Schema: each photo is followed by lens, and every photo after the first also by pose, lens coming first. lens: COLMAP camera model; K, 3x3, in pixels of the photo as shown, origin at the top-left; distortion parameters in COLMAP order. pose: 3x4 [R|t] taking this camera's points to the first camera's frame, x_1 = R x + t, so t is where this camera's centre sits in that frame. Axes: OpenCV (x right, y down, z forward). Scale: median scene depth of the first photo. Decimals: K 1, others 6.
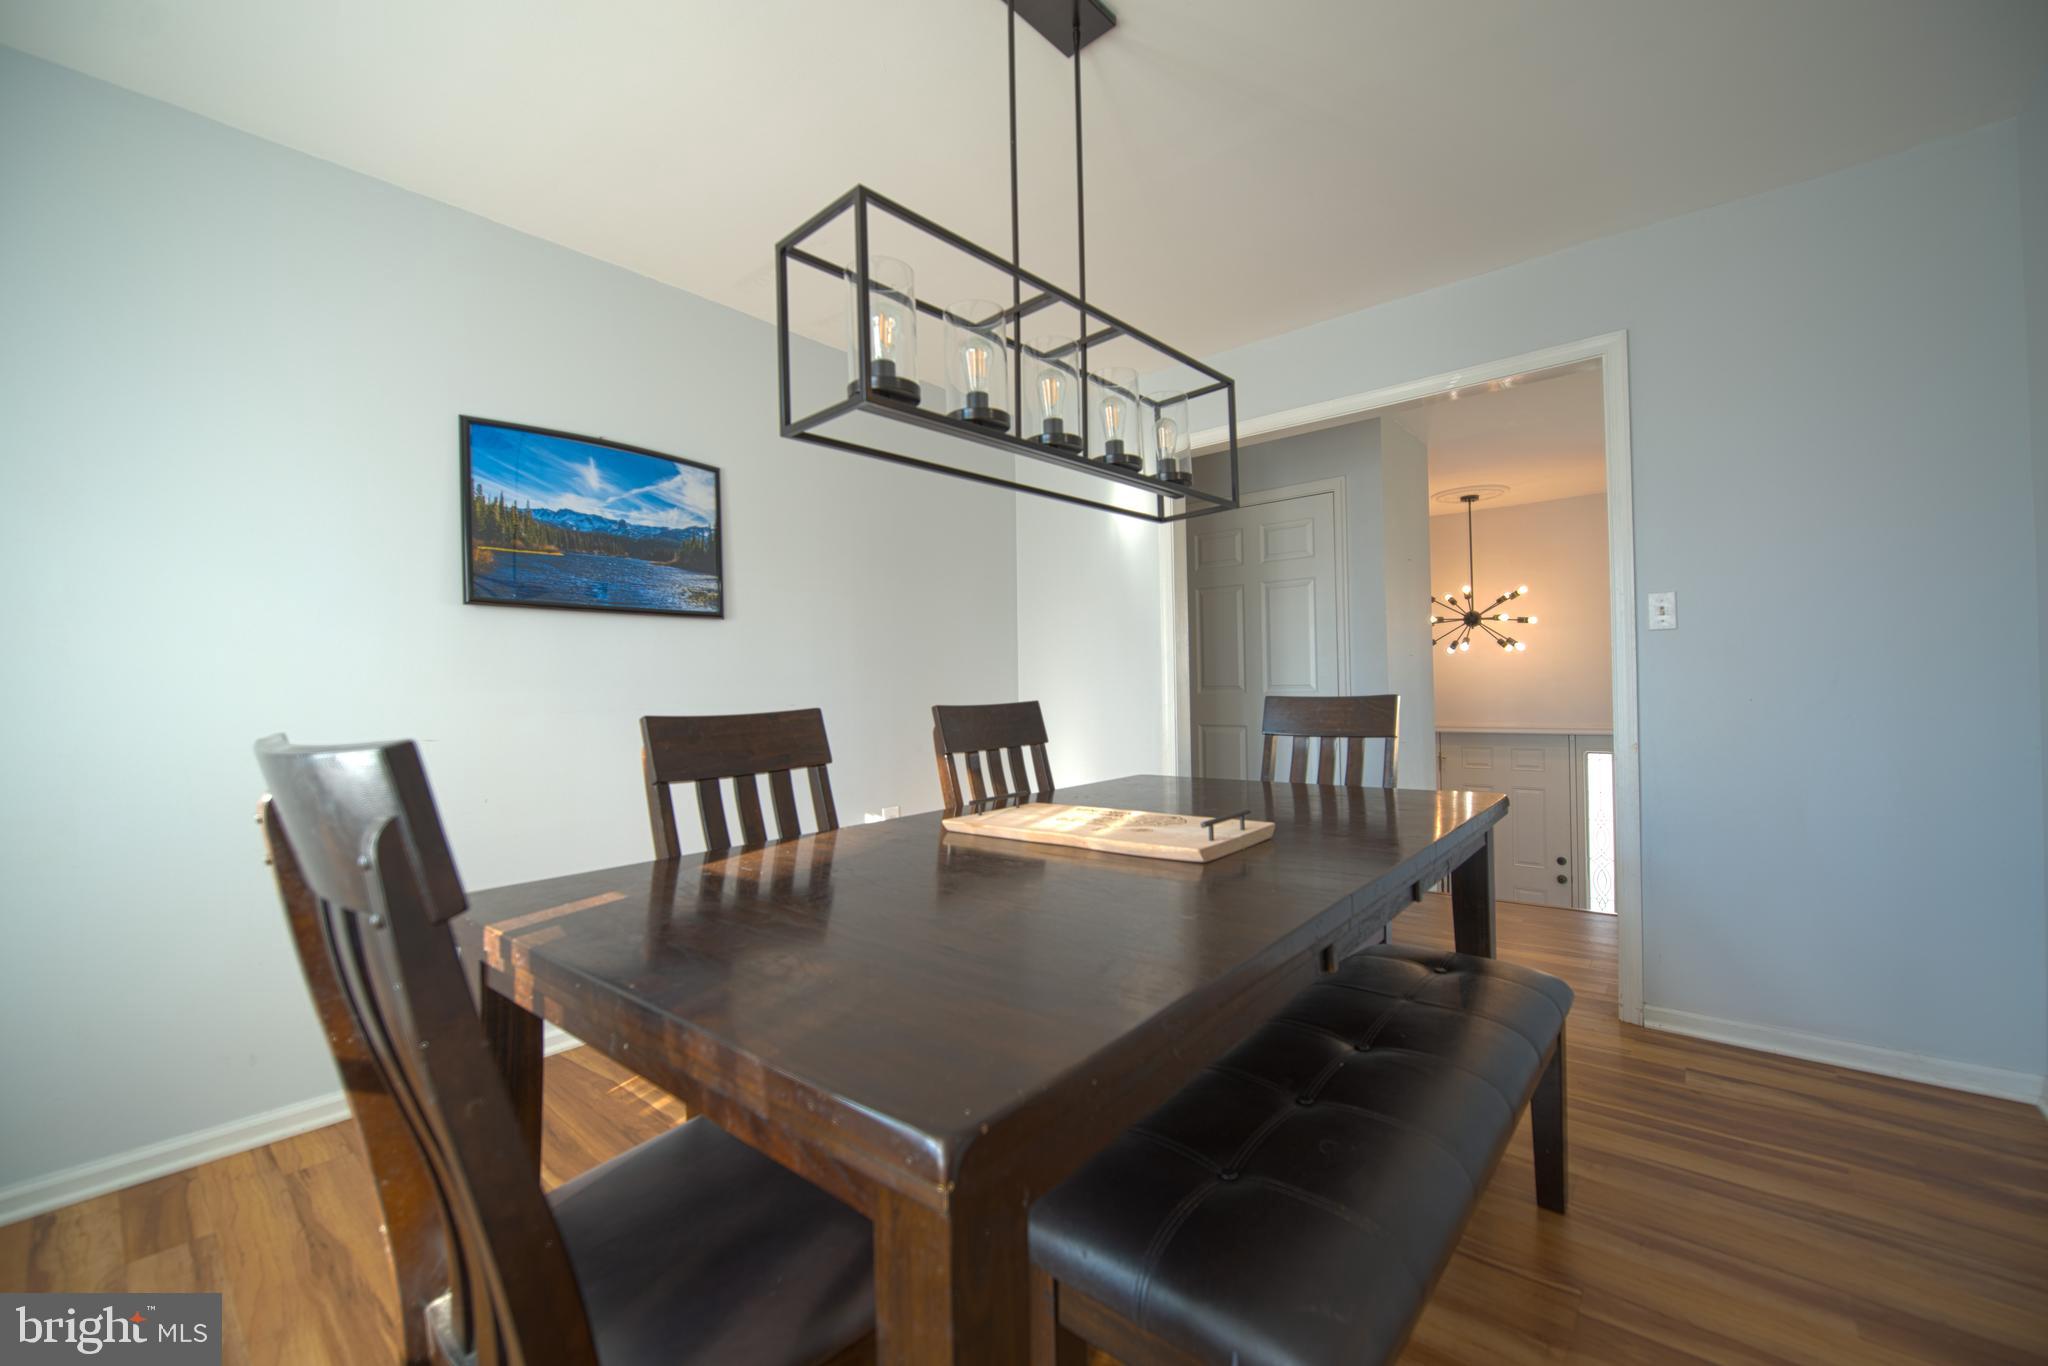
lens RADIAL K [[817.8, 0, 1019.8], [0, 817.8, 680.9], [0, 0, 1]] dist [-0.014188, -0.003400]
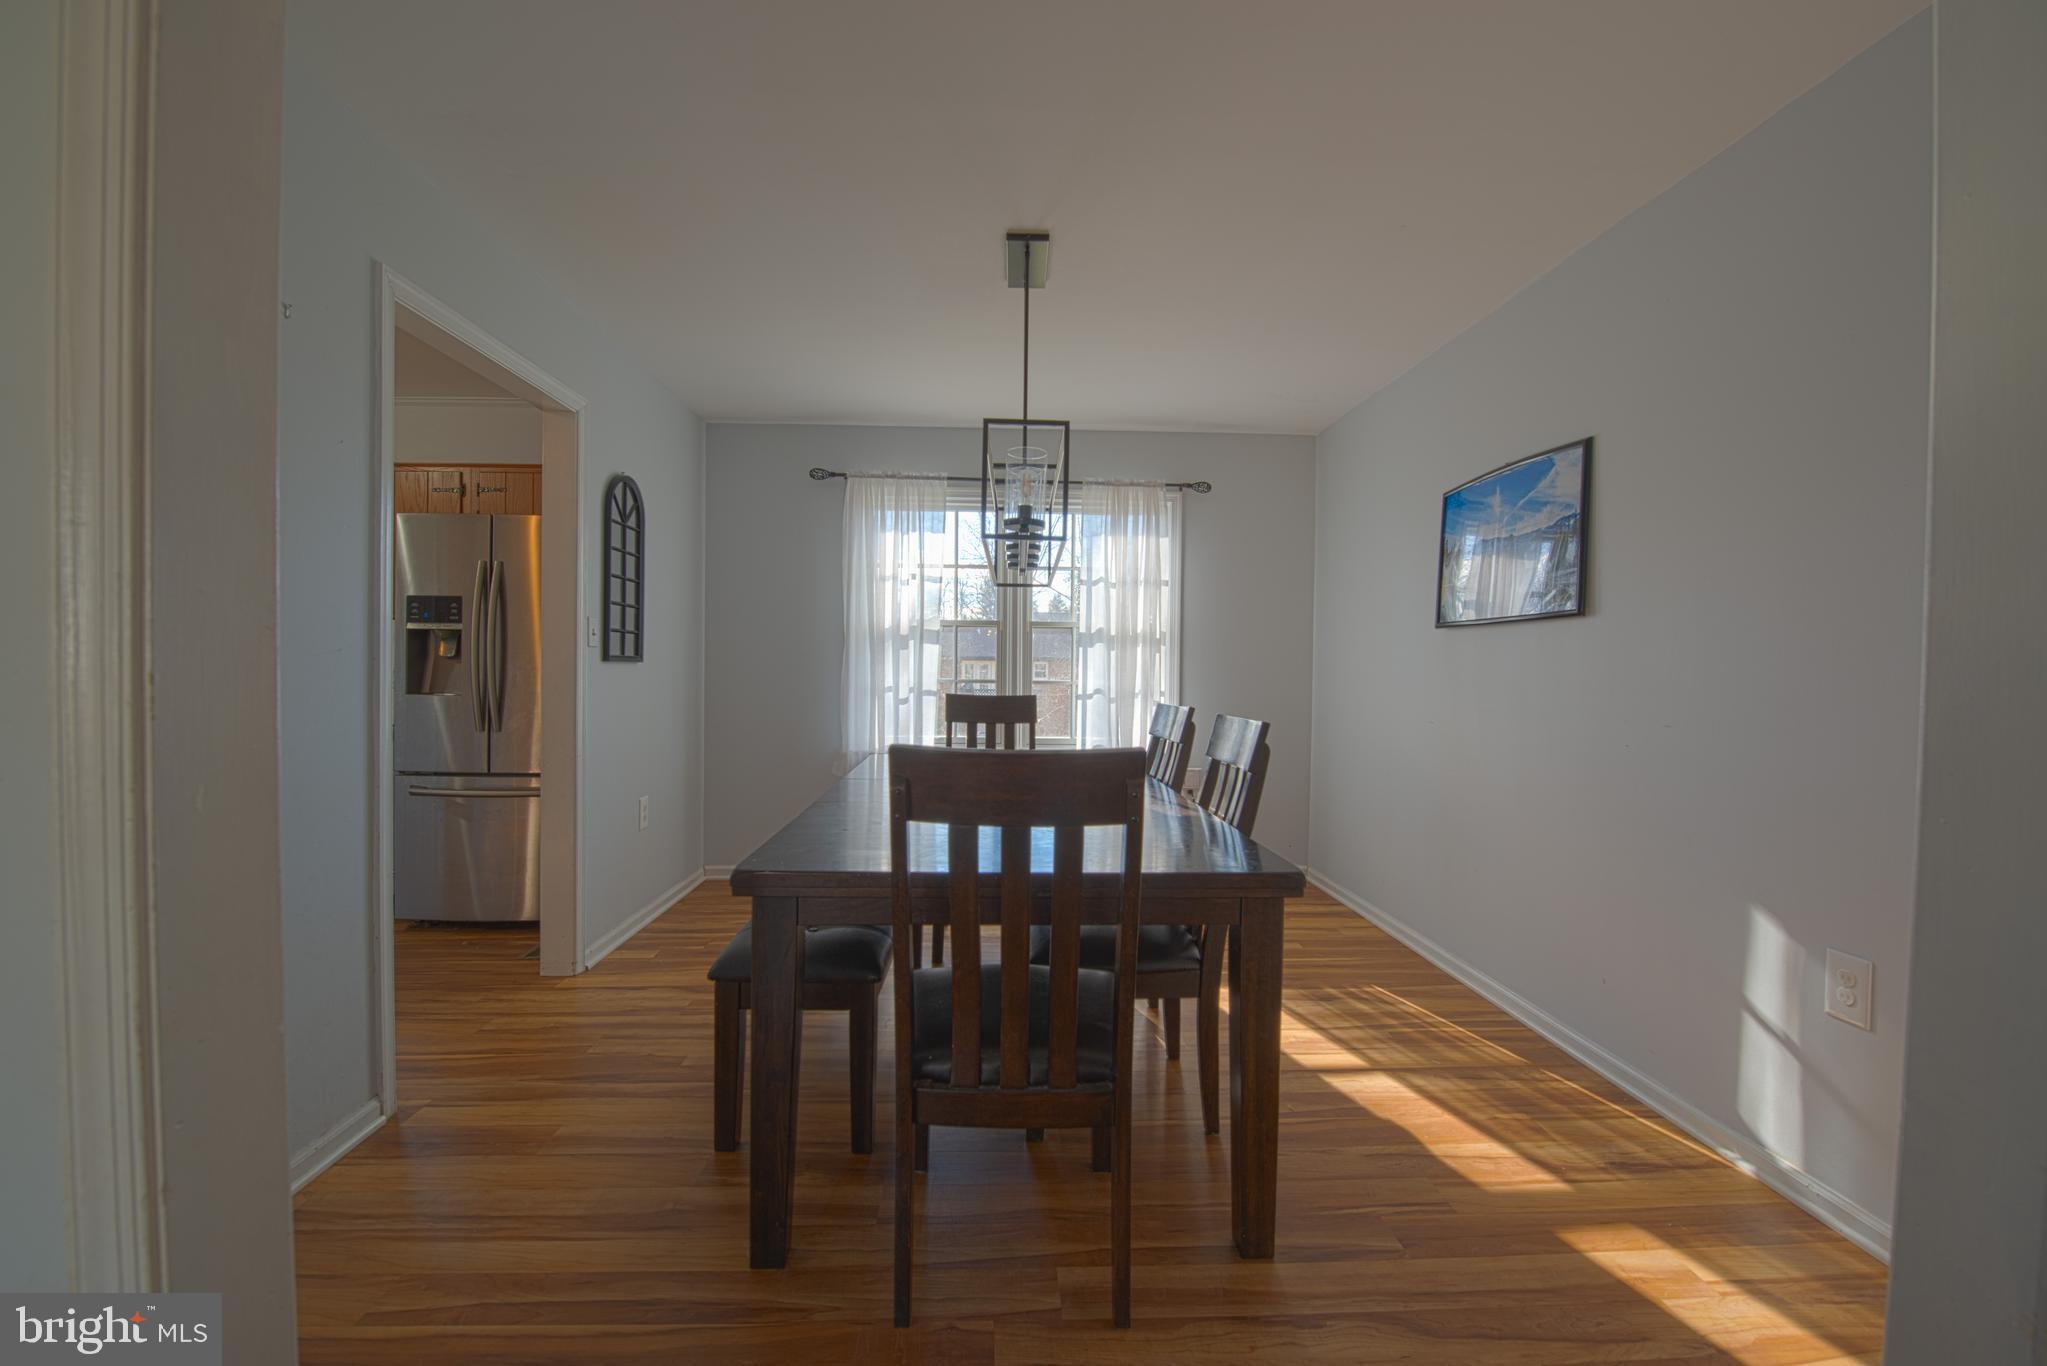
lens RADIAL K [[810.5, 0, 1013.0], [0, 810.5, 677.8], [0, 0, 1]] dist [-0.013490, -0.000254]
pose [[-0.725999, 0.020360, -0.687394, 0.708796], [0.016925, 0.999788, 0.011738, -0.032812], [0.687487, -0.003113, -0.726190, 1.302899]]
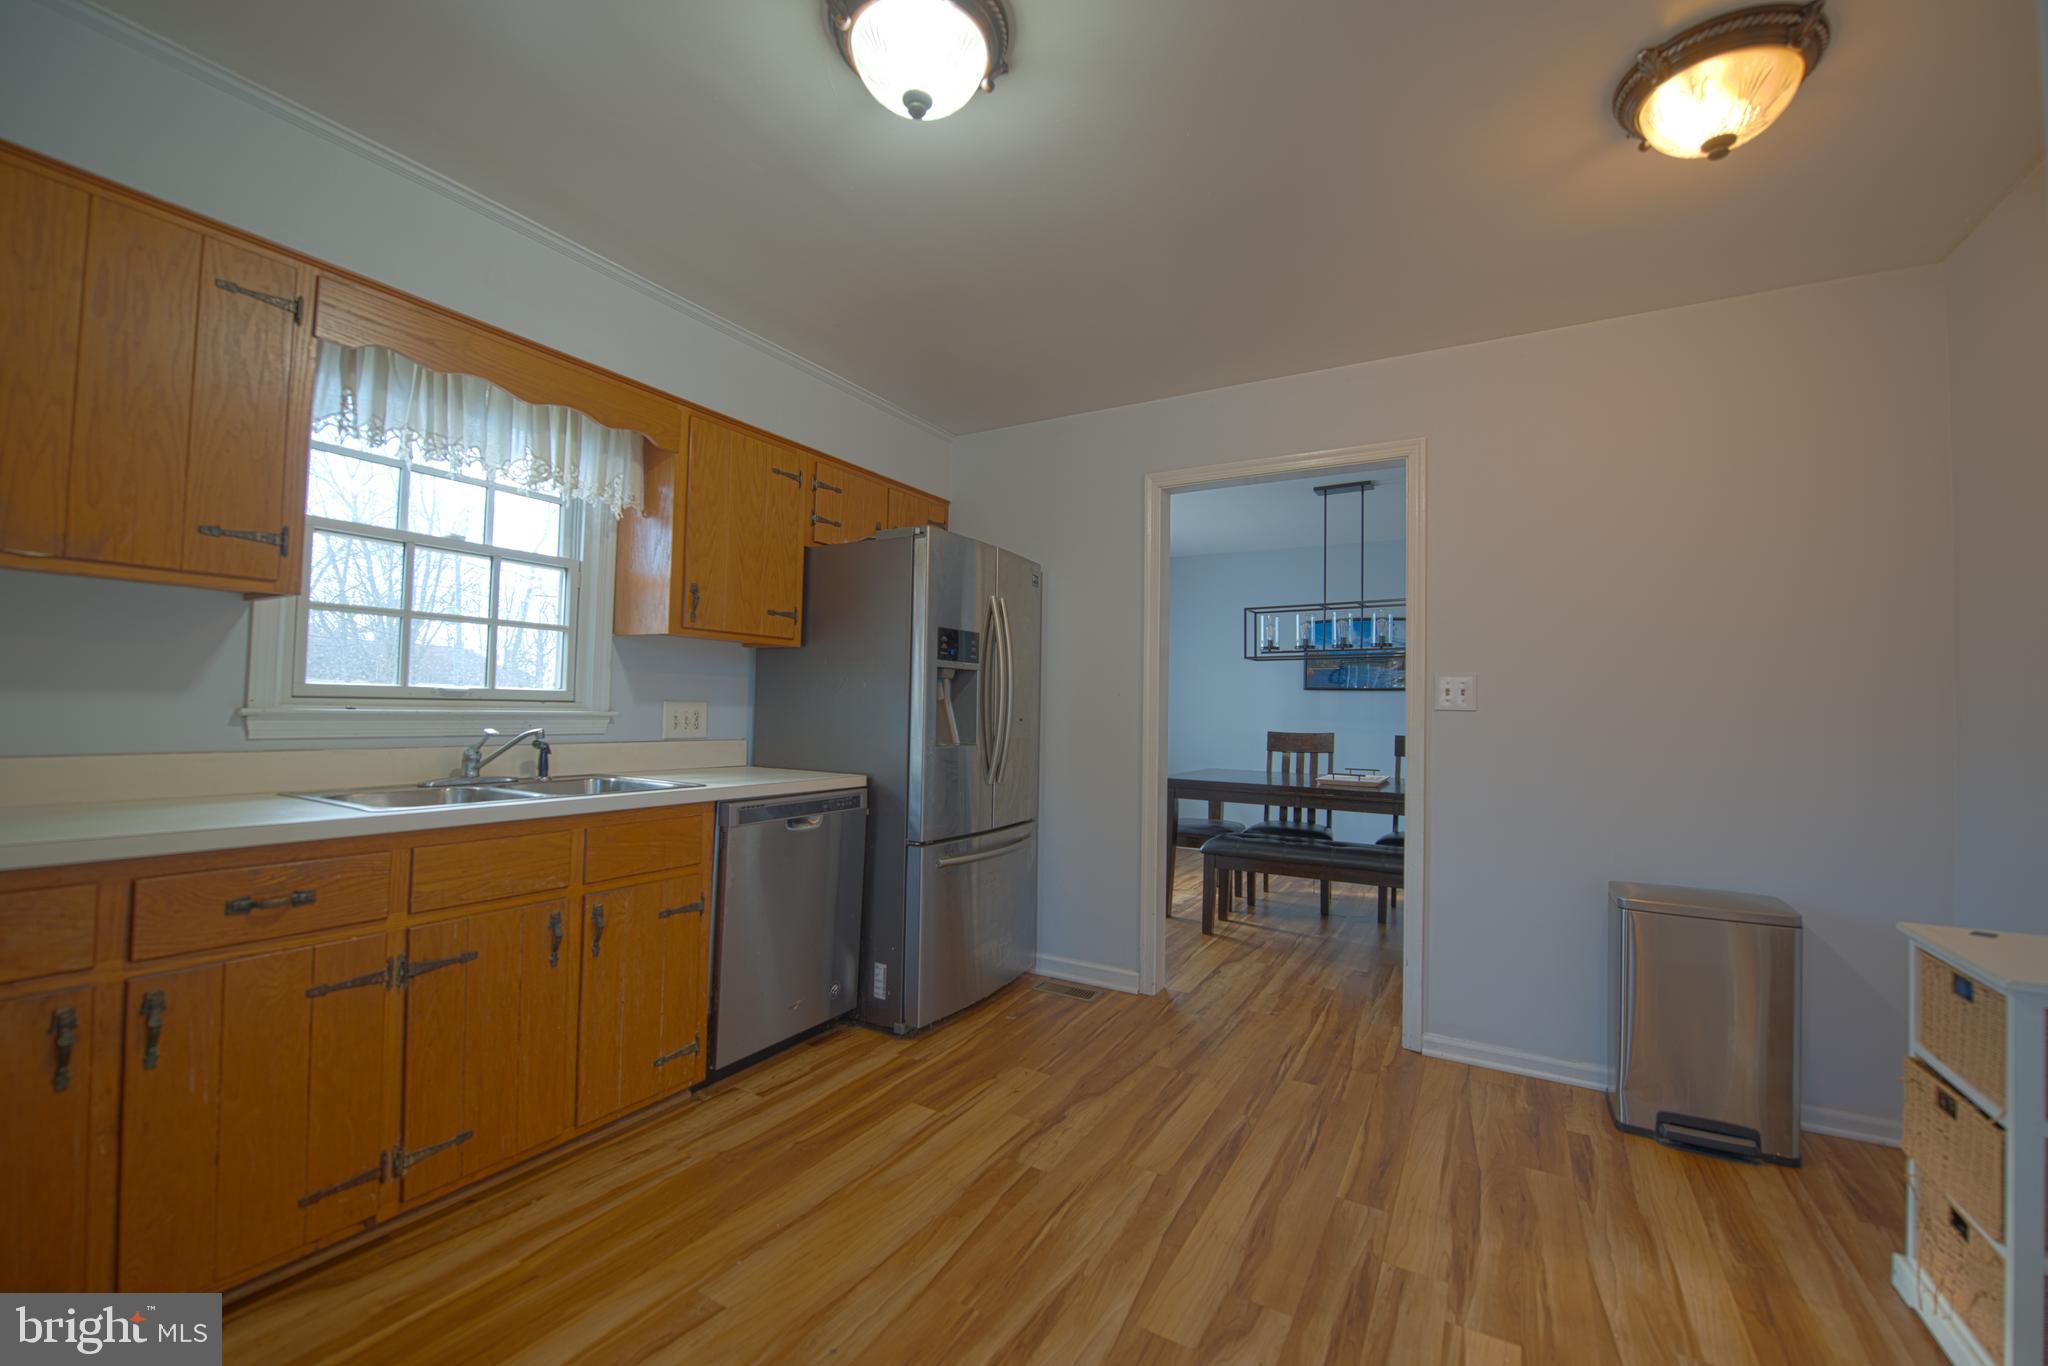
lens RADIAL K [[817.8, 0, 1019.8], [0, 817.8, 680.9], [0, 0, 1]] dist [-0.014188, -0.003400]
pose [[0.190642, -0.006354, -0.981639, 1.635784], [-0.004532, 0.999963, -0.007352, -0.088744], [0.981649, 0.005850, 0.190606, -0.450577]]
